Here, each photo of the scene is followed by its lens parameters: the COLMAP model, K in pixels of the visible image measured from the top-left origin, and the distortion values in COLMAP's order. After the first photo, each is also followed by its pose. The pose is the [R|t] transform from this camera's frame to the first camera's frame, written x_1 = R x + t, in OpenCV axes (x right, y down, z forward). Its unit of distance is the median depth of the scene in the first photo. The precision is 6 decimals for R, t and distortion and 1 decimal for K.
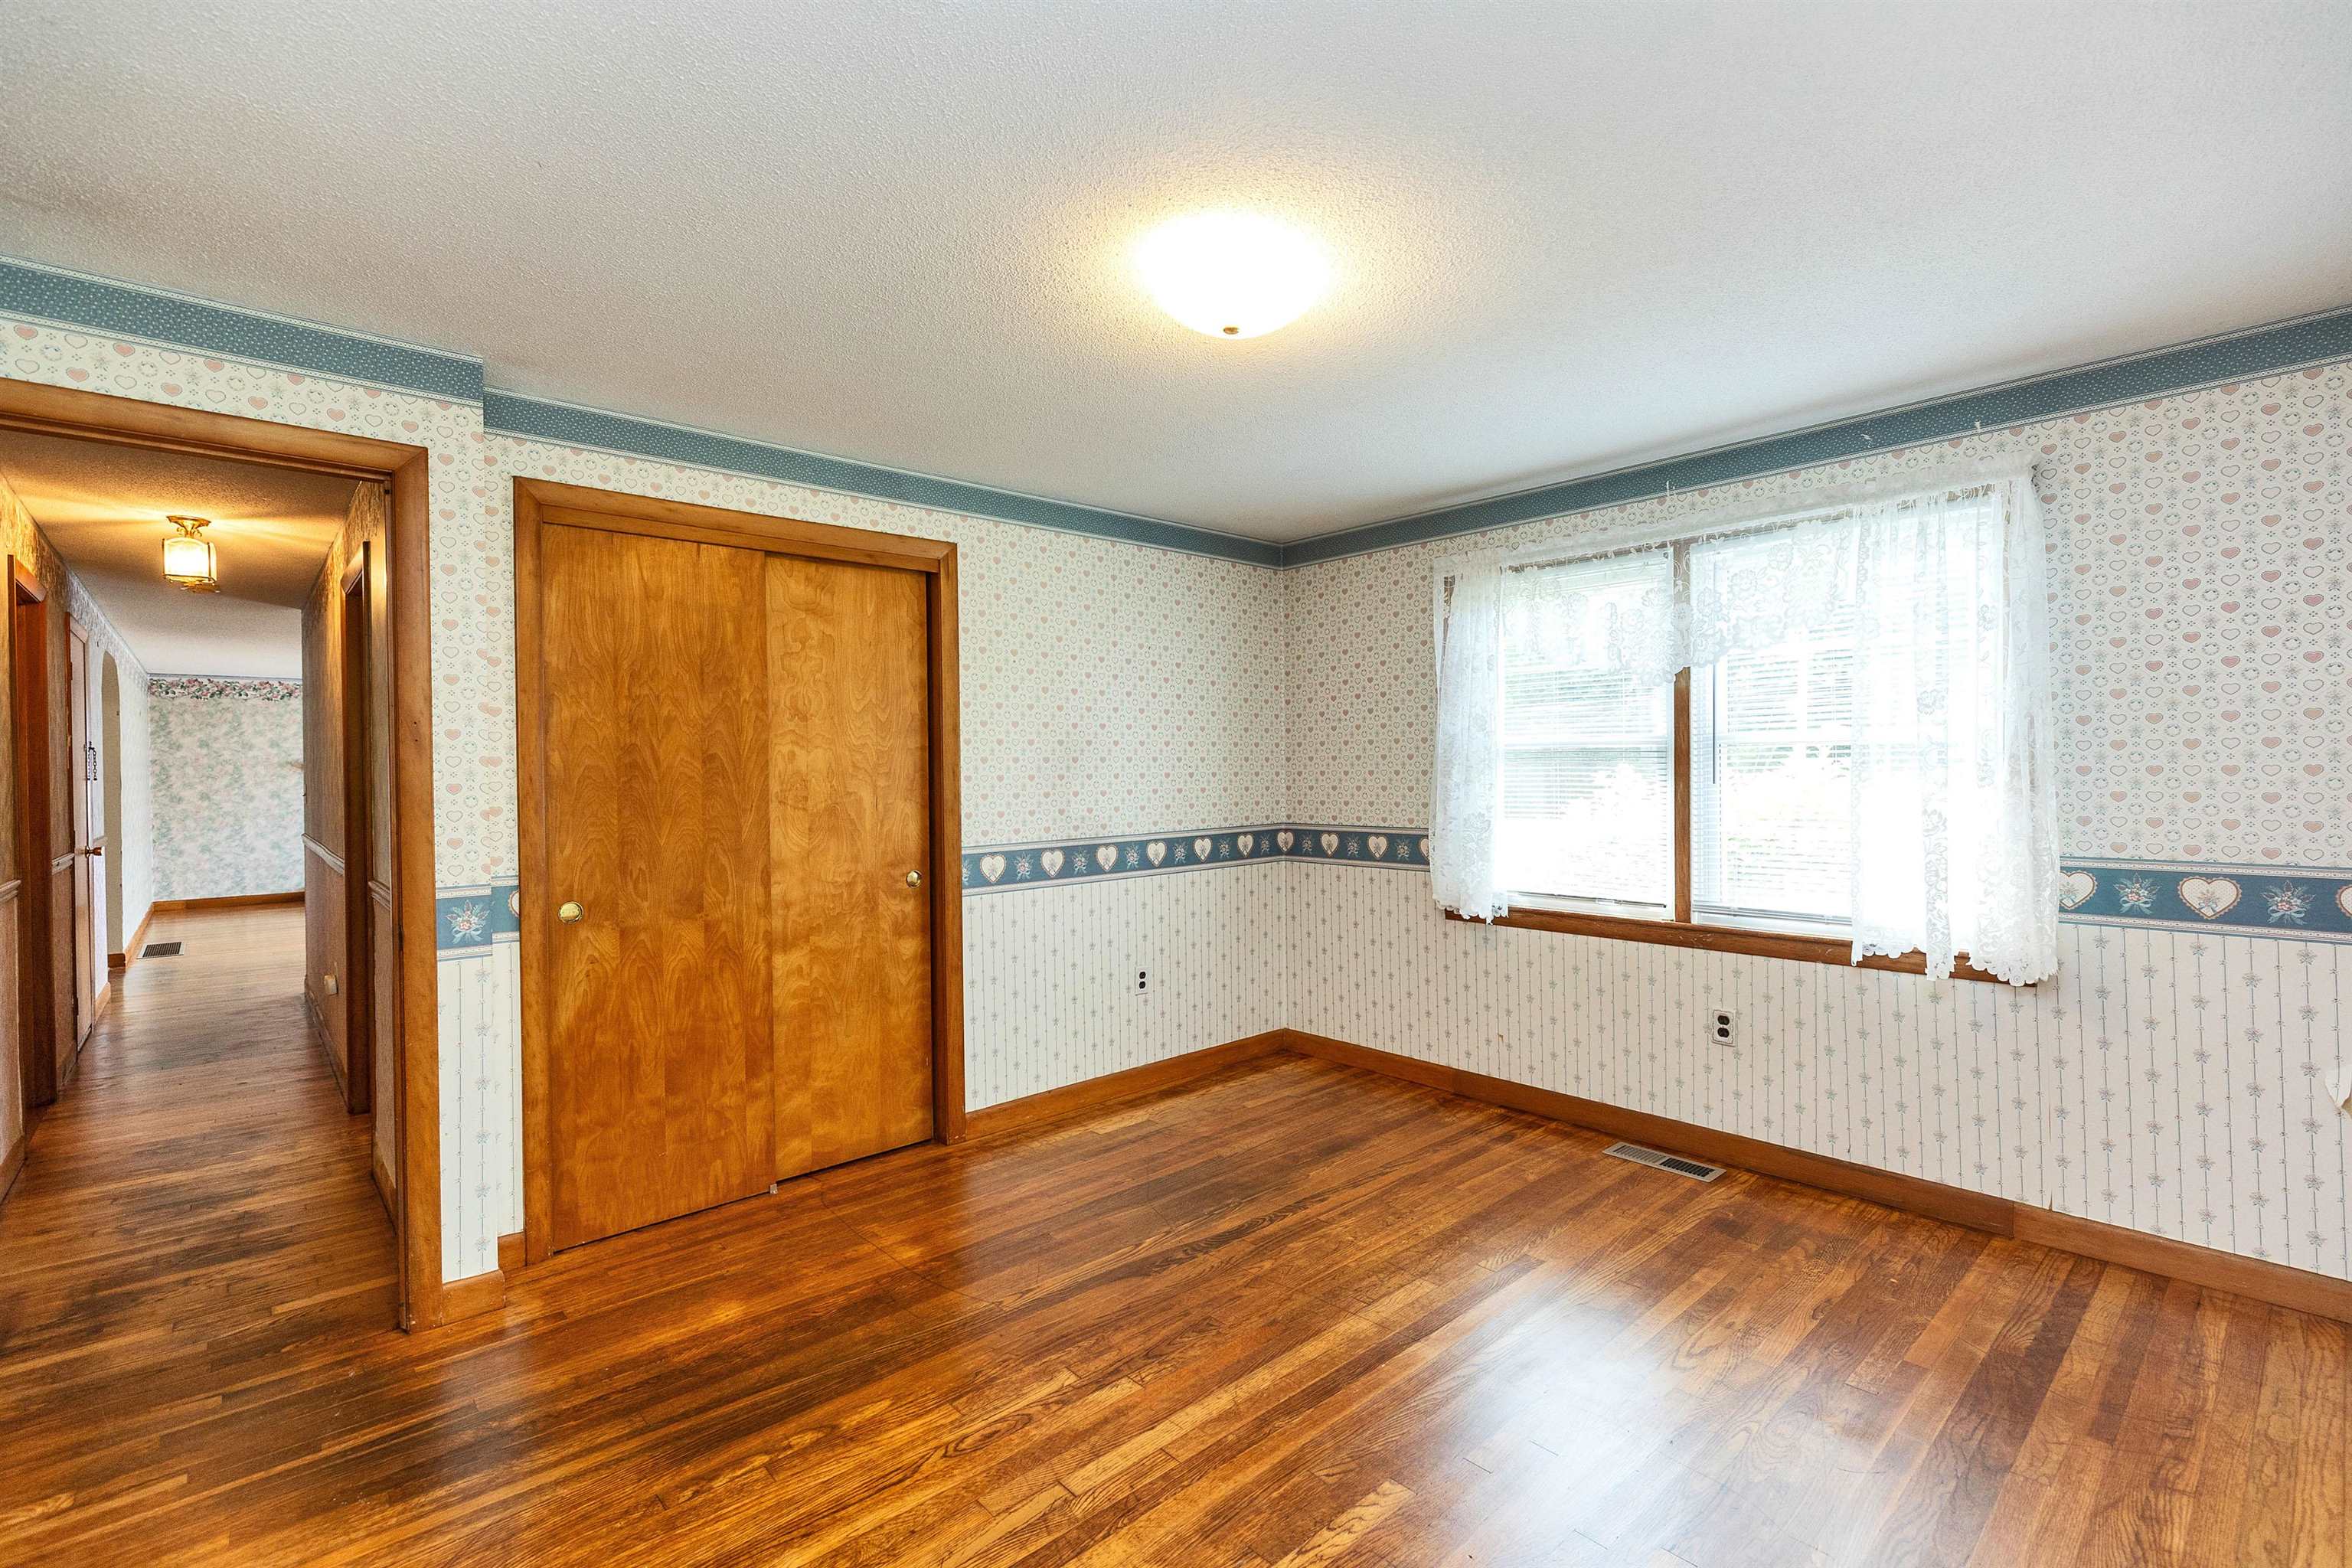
lens RADIAL K [[1054.1, 0, 1176.0], [0, 1054.1, 784.0], [0, 0, 1]] dist [0.004748, 0.000389]
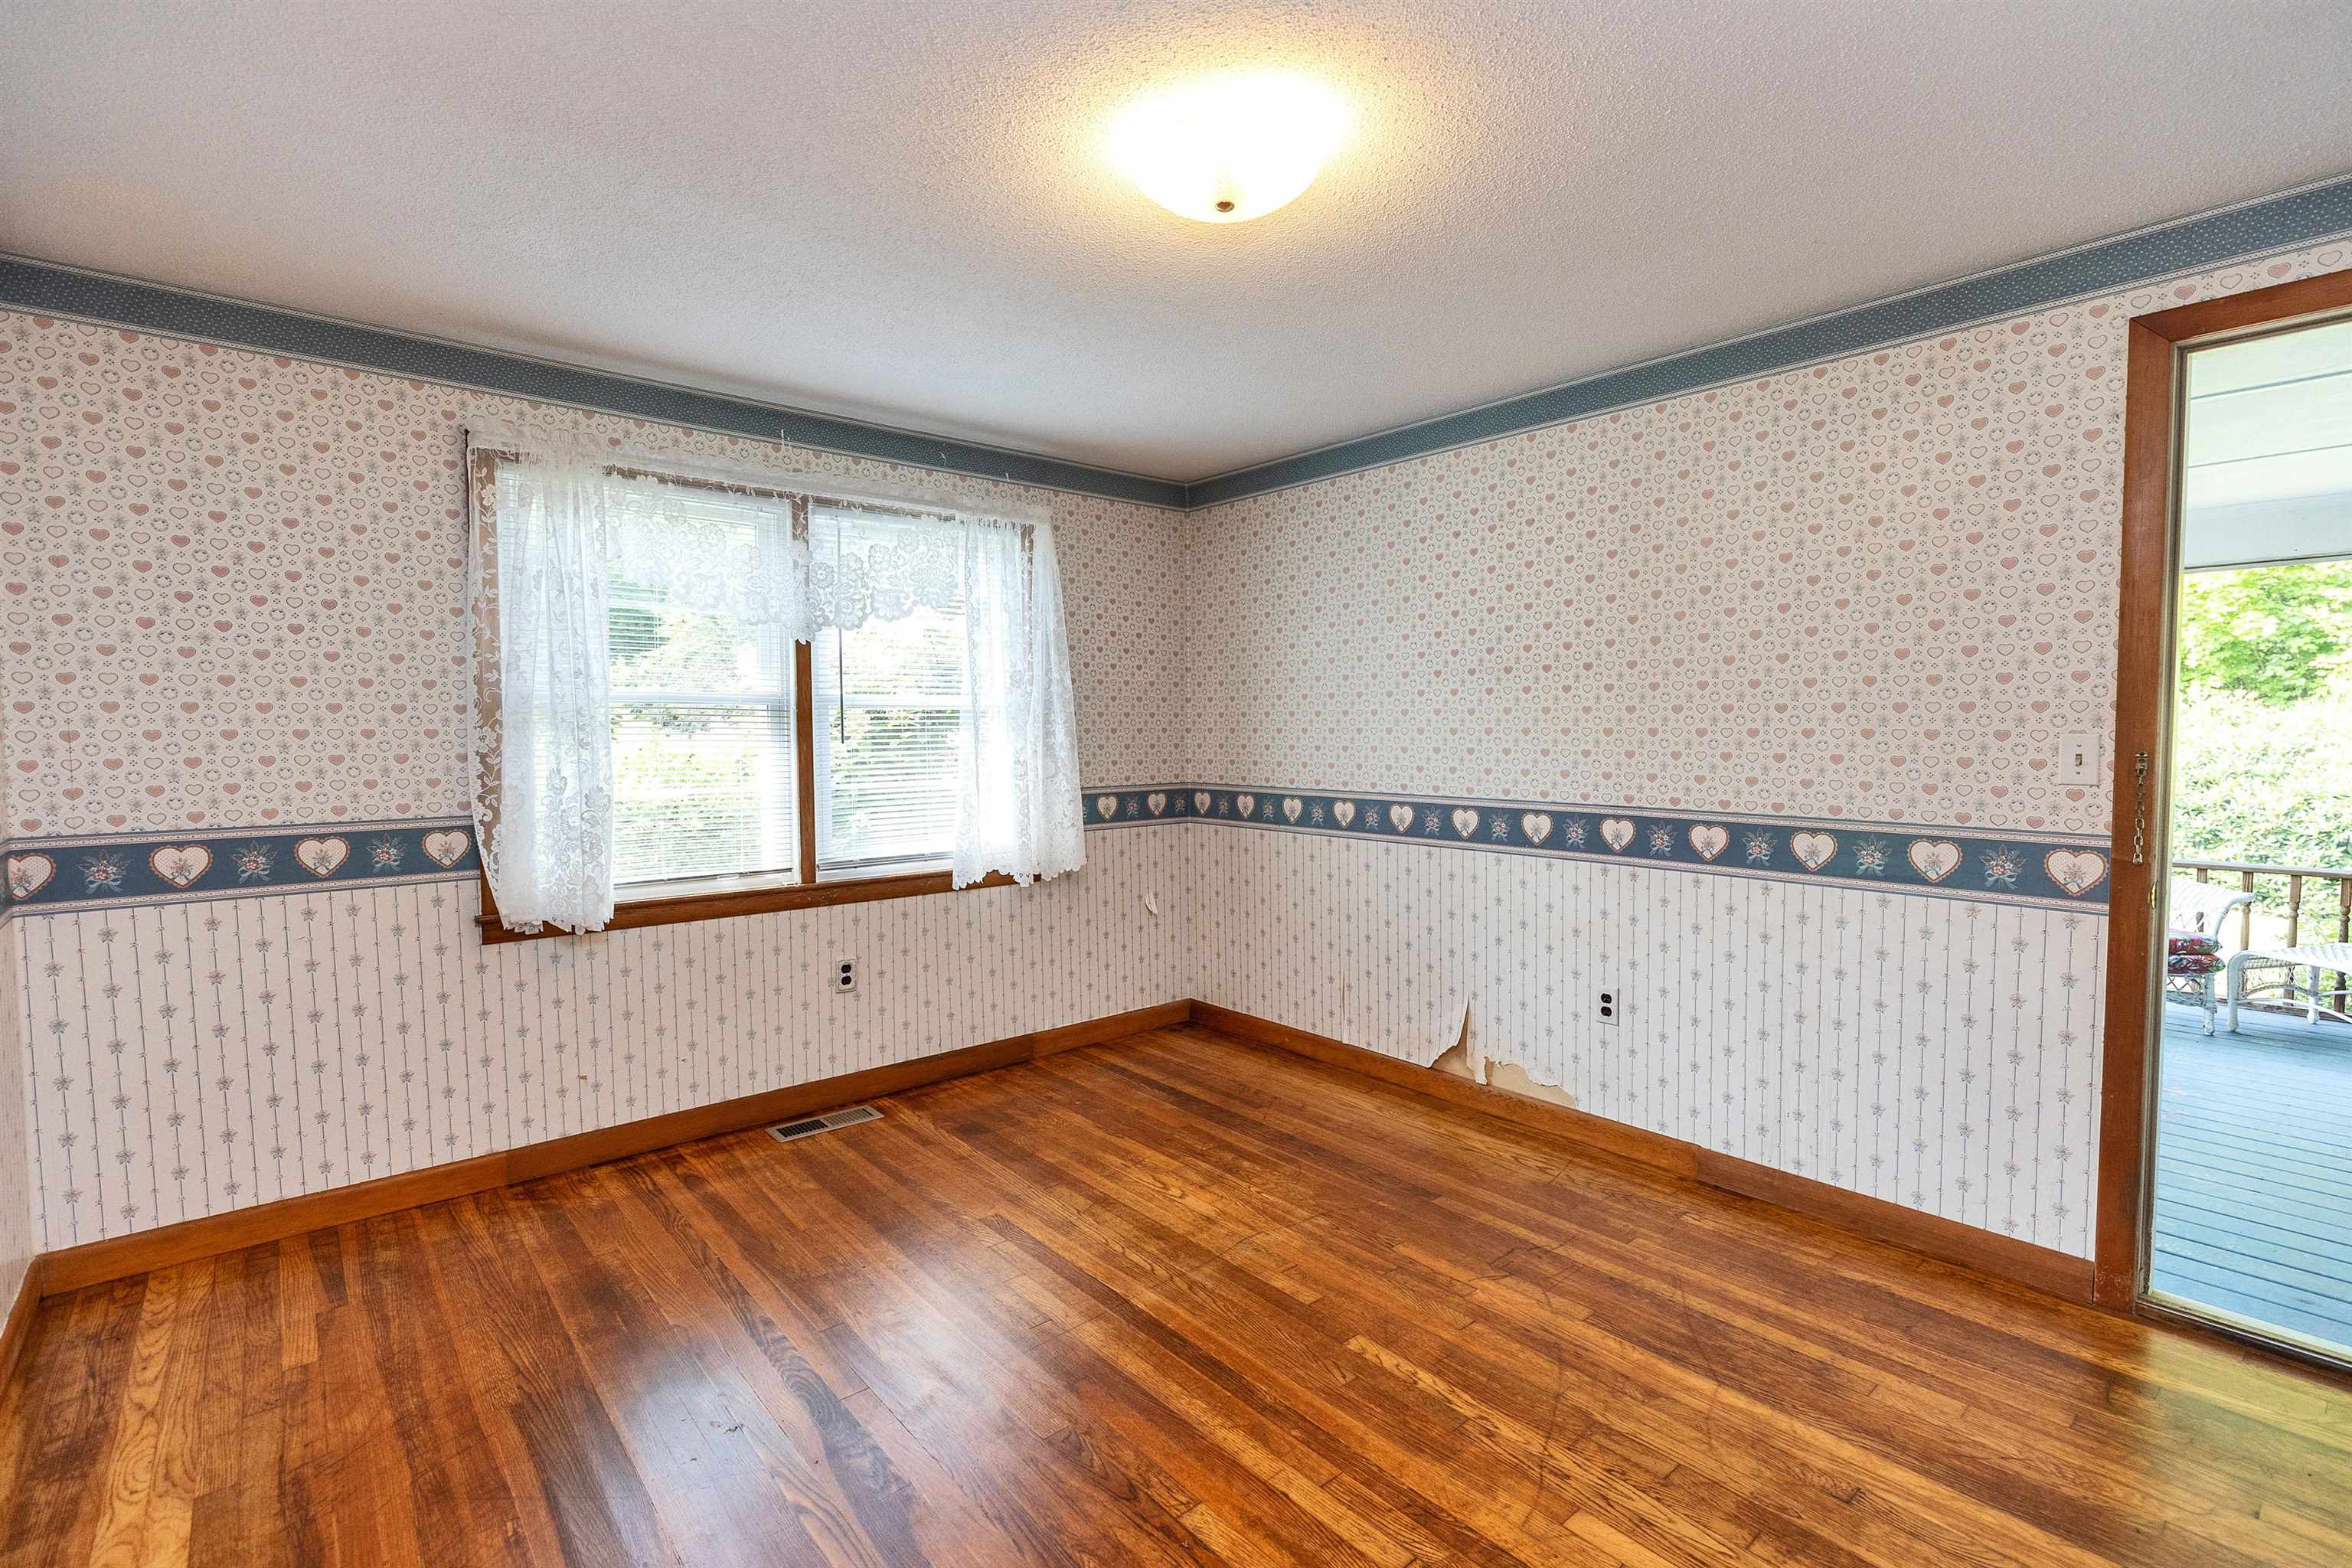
lens RADIAL K [[1061.5, 0, 1177.3], [0, 1061.5, 781.4], [0, 0, 1]] dist [0.002682, -0.000964]
pose [[0.026639, -0.042076, 0.998759, -0.513528], [0.016304, 0.998999, 0.041651, -0.001085], [-0.999512, 0.015174, 0.027298, 0.631535]]
